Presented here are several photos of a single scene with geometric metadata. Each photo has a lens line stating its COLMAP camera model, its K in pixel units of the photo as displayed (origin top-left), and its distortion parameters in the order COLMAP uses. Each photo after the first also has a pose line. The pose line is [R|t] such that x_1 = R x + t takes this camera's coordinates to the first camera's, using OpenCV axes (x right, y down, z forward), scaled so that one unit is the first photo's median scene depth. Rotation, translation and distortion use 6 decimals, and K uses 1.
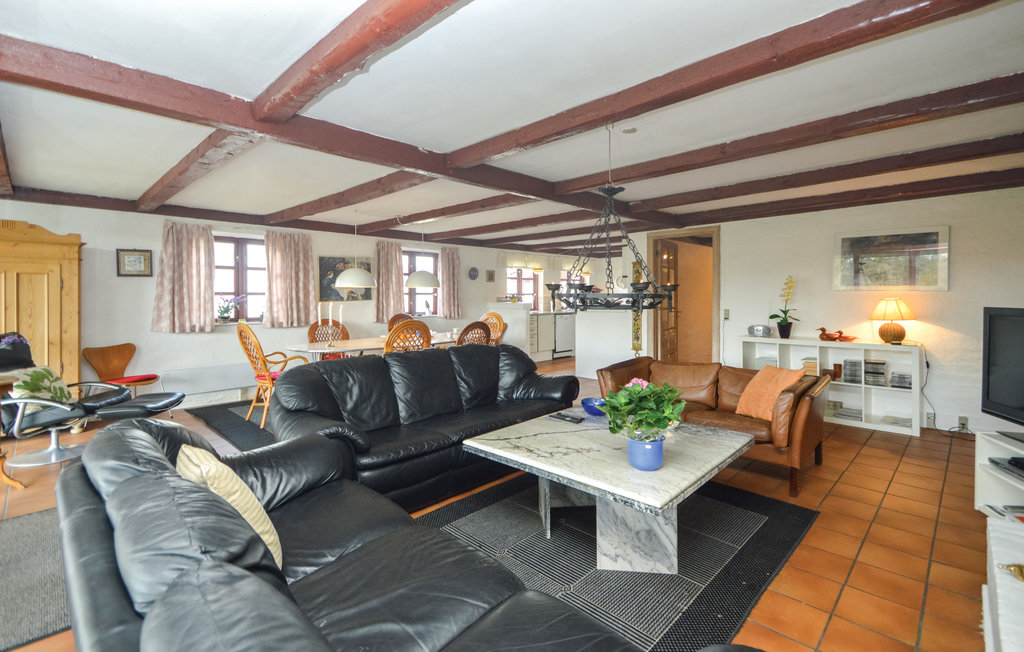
lens RADIAL K [[461.0, 0, 513.7], [0, 461.0, 301.7], [0, 0, 1]] dist [0.000788, -0.000083]
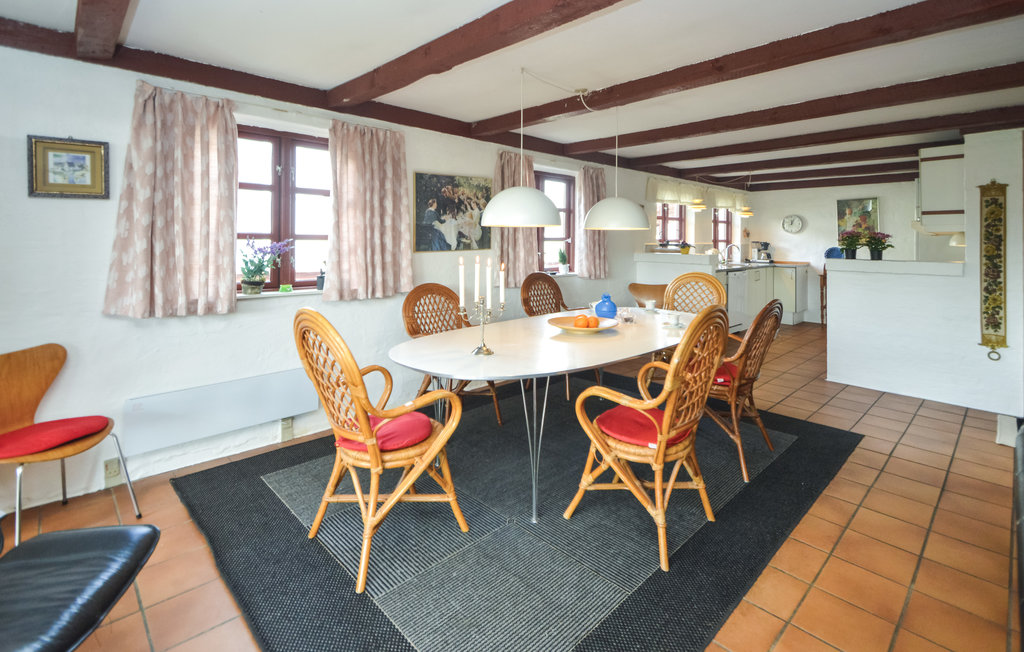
lens RADIAL K [[476.6, 0, 517.5], [0, 476.6, 242.8], [0, 0, 1]] dist [0.001197, -0.000056]
pose [[0.999424, 0.012845, -0.031405, -0.307597], [-0.013013, 0.999902, -0.005145, -0.010798], [0.031336, 0.005551, 0.999494, 0.462425]]
